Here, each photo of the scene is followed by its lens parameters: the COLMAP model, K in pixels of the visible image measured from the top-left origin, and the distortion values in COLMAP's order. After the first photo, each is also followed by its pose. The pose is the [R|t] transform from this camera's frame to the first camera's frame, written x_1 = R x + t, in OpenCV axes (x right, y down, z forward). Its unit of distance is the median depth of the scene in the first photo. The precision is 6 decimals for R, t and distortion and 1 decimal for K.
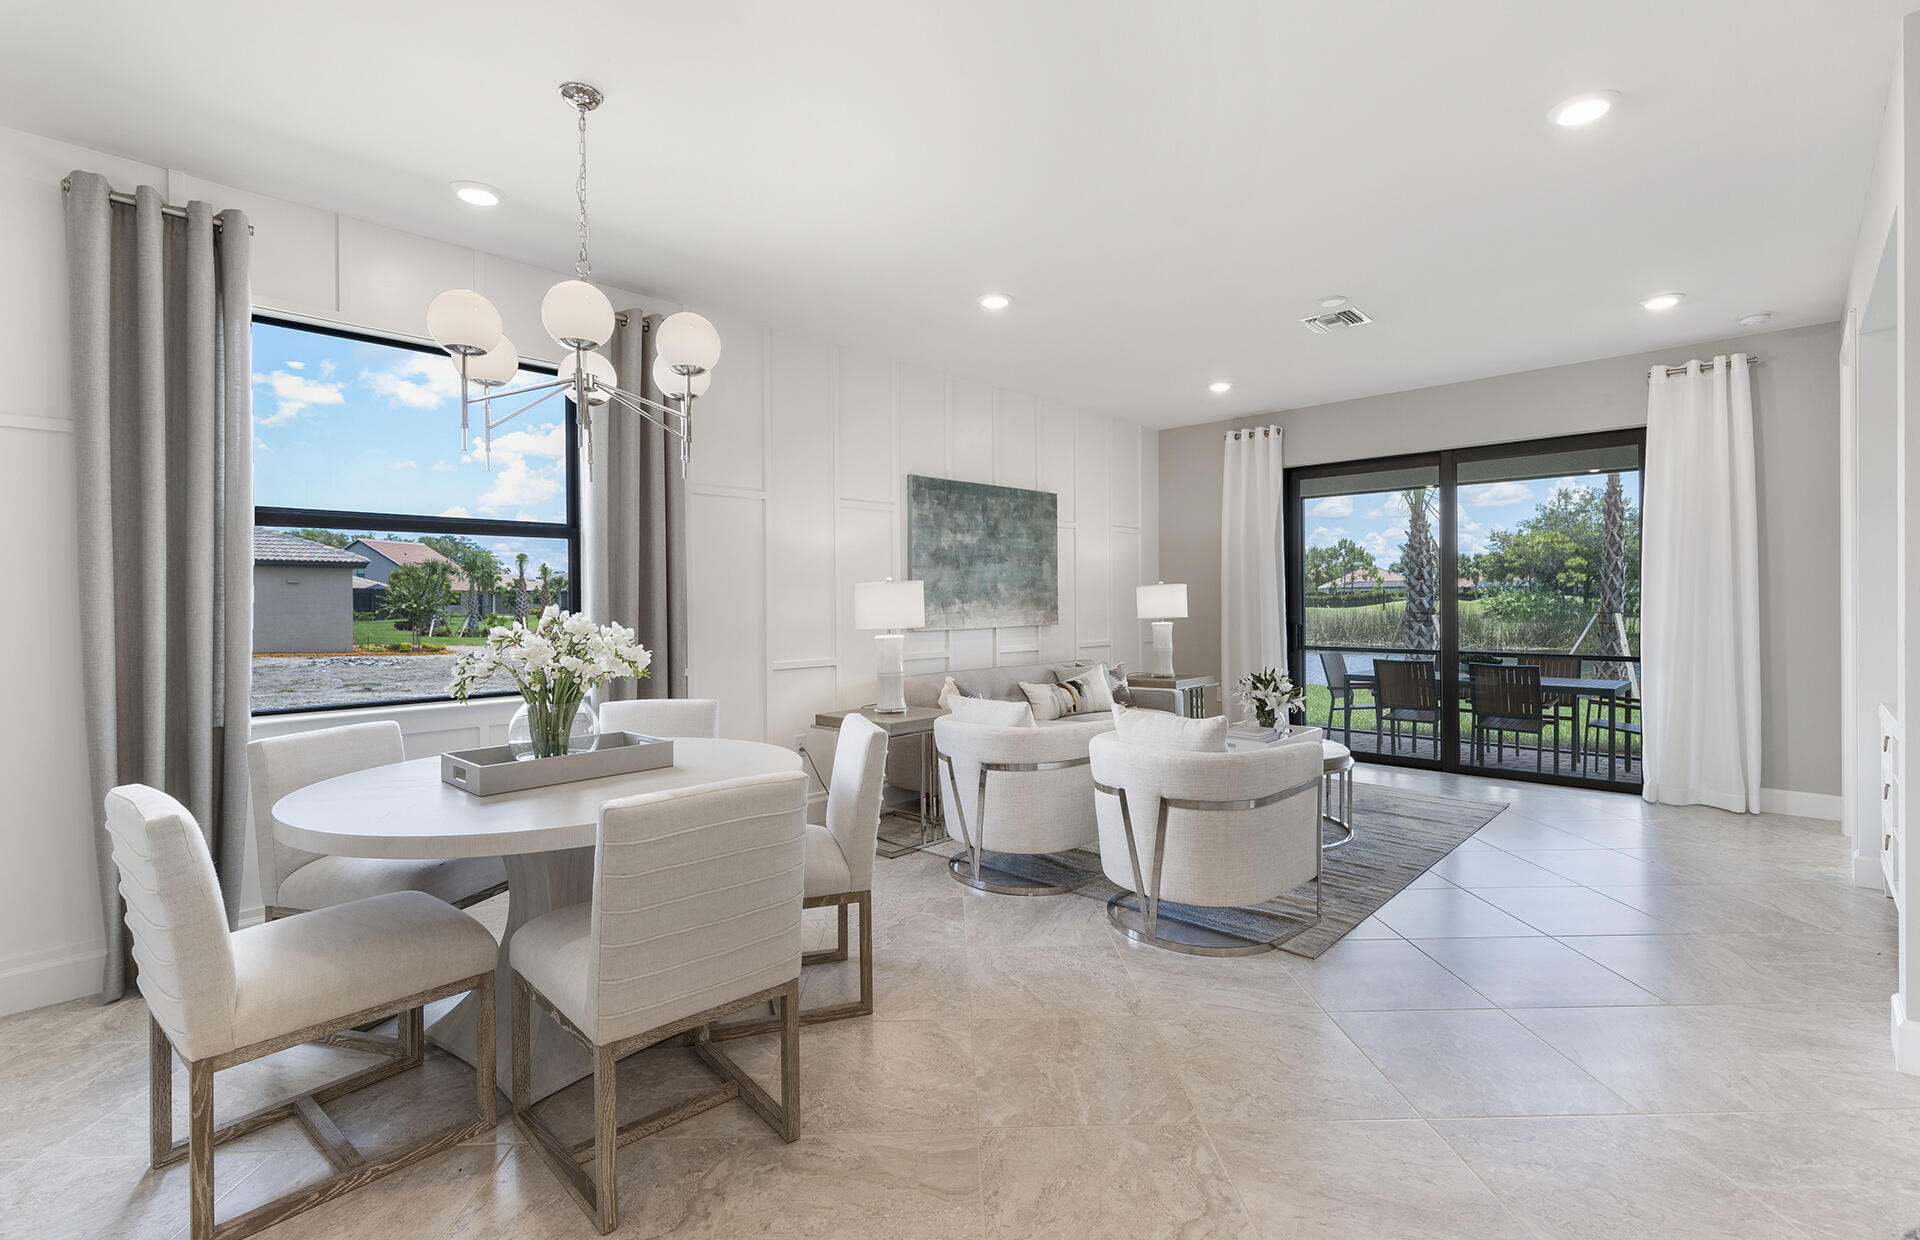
lens RADIAL K [[868.2, 0, 941.4], [0, 868.2, 642.3], [0, 0, 1]] dist [-0.004325, -0.000677]
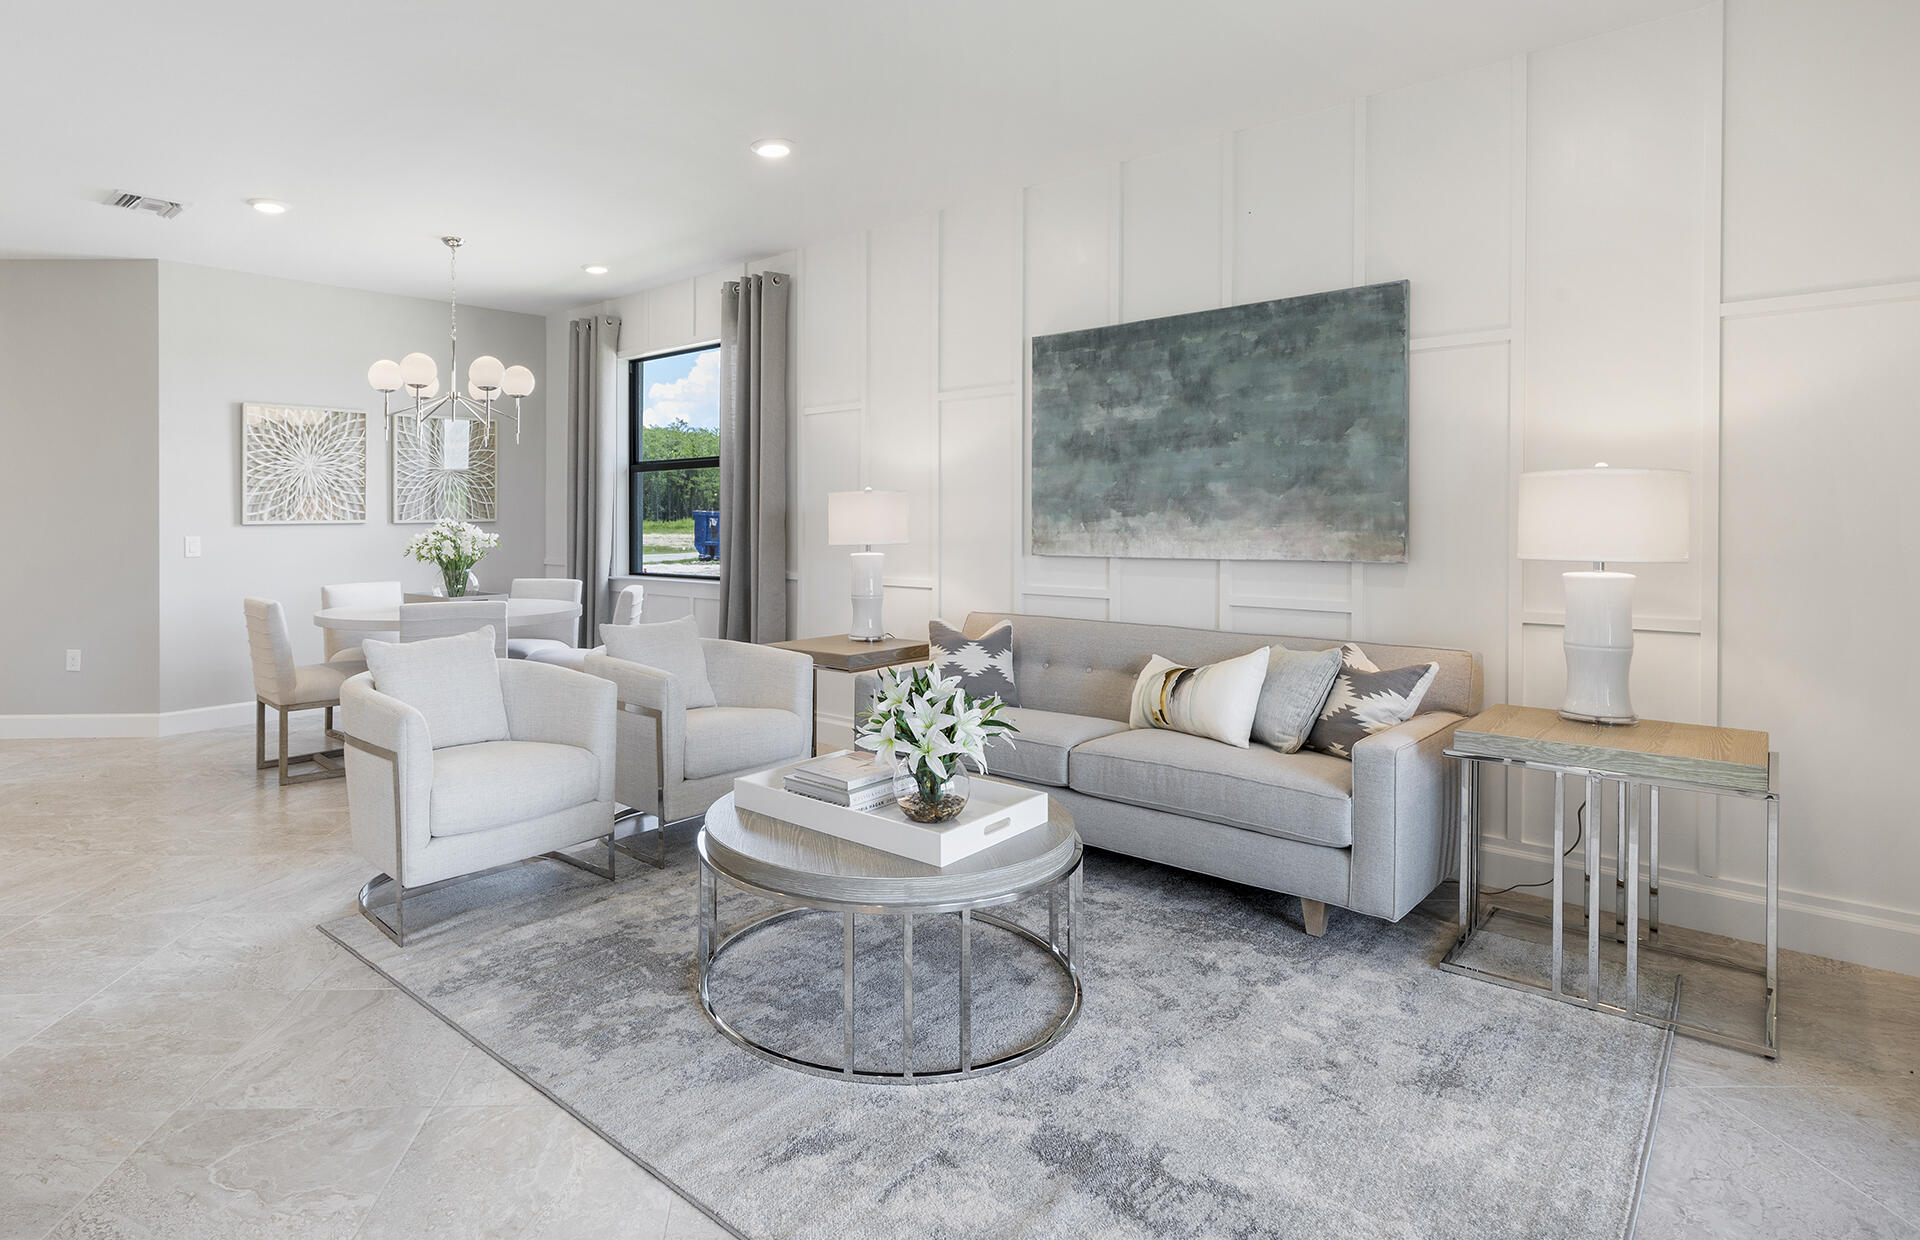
lens RADIAL K [[1000.5, 0, 826.8], [0, 1000.5, 515.8], [0, 0, 1]] dist [-0.002142, -0.000731]
pose [[0.007447, 0.012278, -0.999897, 0.758545], [-0.036950, 0.999245, 0.011995, -0.046053], [0.999289, 0.036857, 0.007895, 0.783502]]
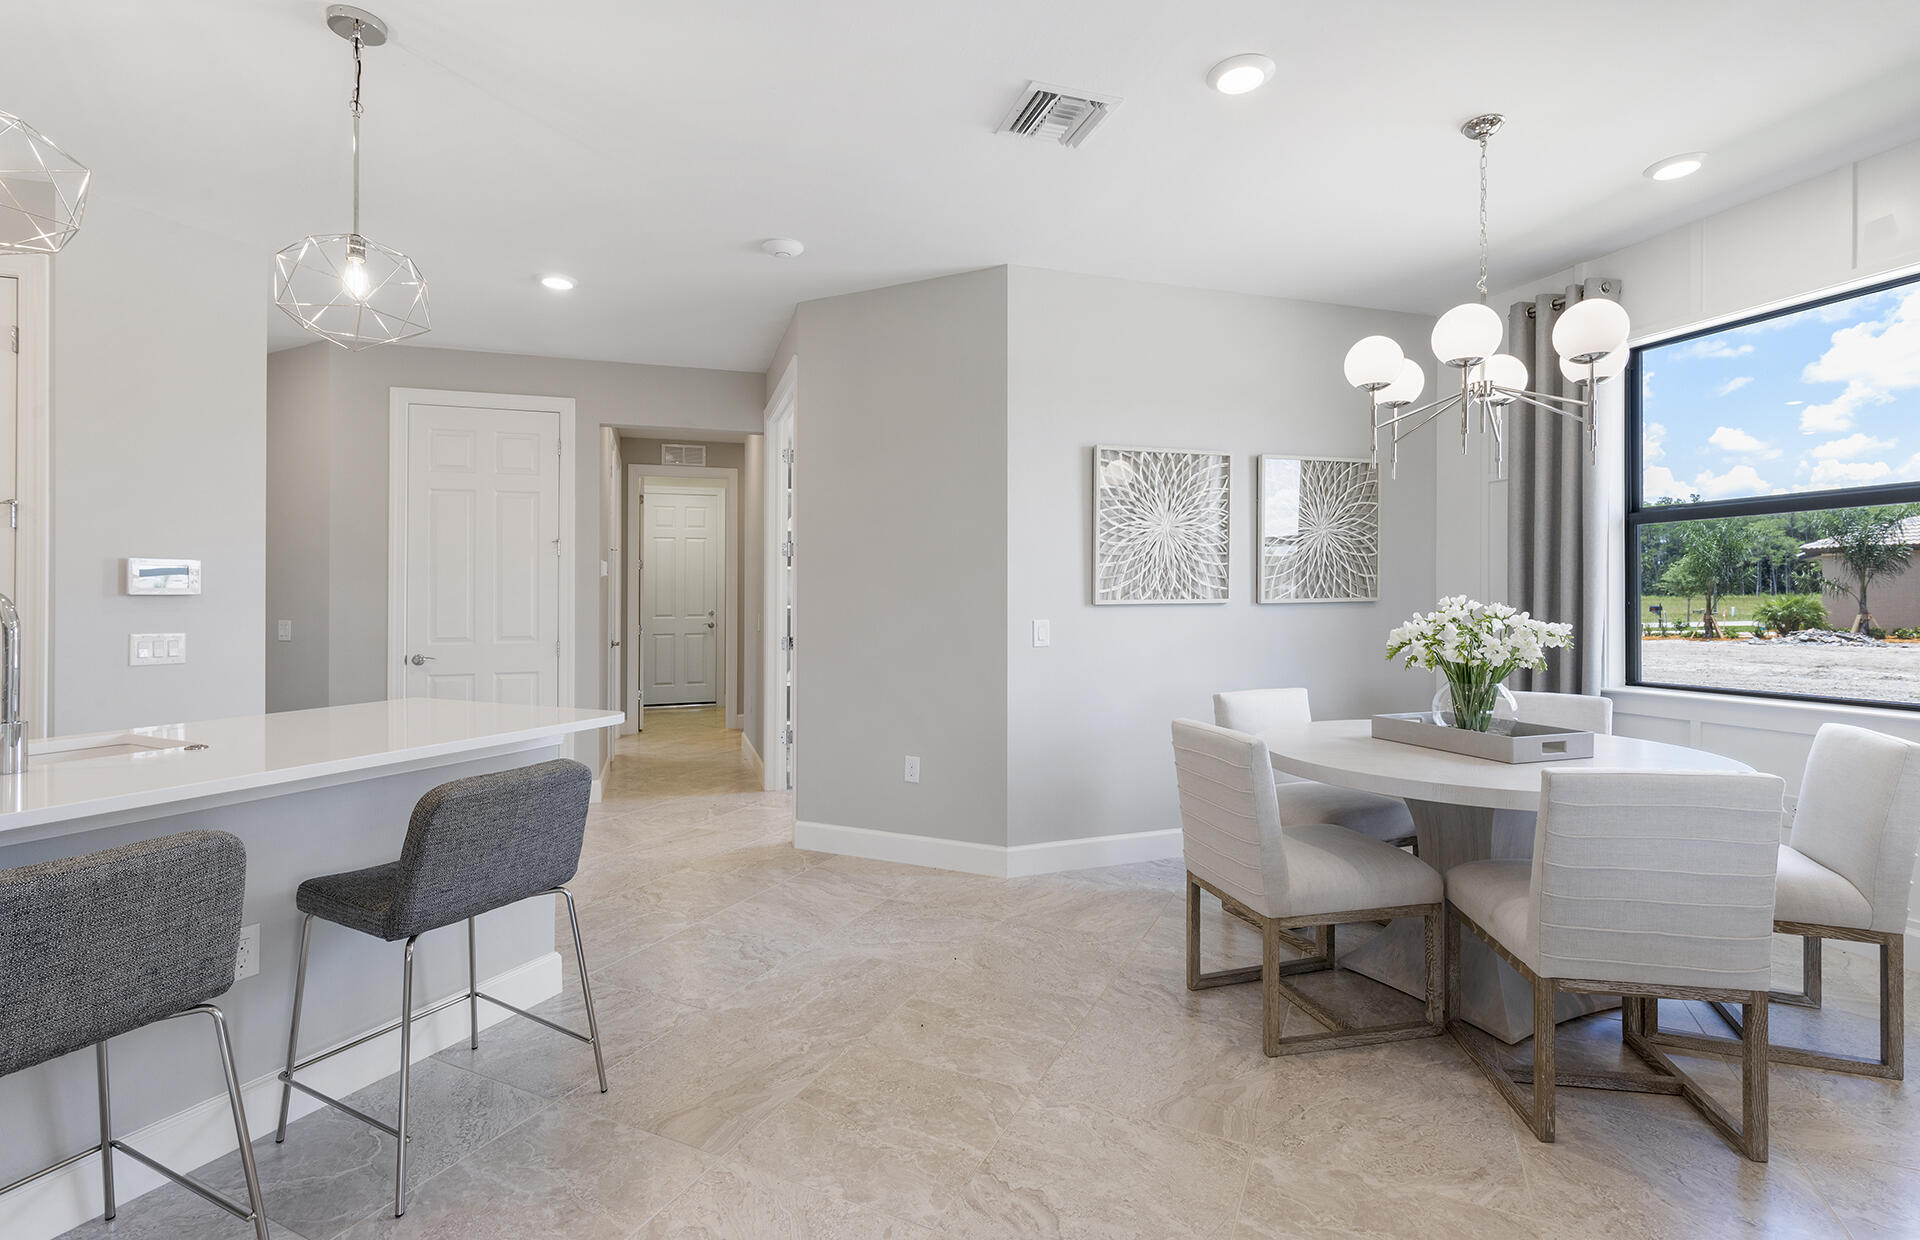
lens RADIAL K [[880.7, 0, 969.3], [0, 880.7, 591.4], [0, 0, 1]] dist [-0.000945, -0.000214]
pose [[-0.450086, 0.009133, -0.892939, 0.370135], [-0.027031, 0.999350, 0.023846, -0.026070], [0.892576, 0.034870, -0.449546, 0.396323]]
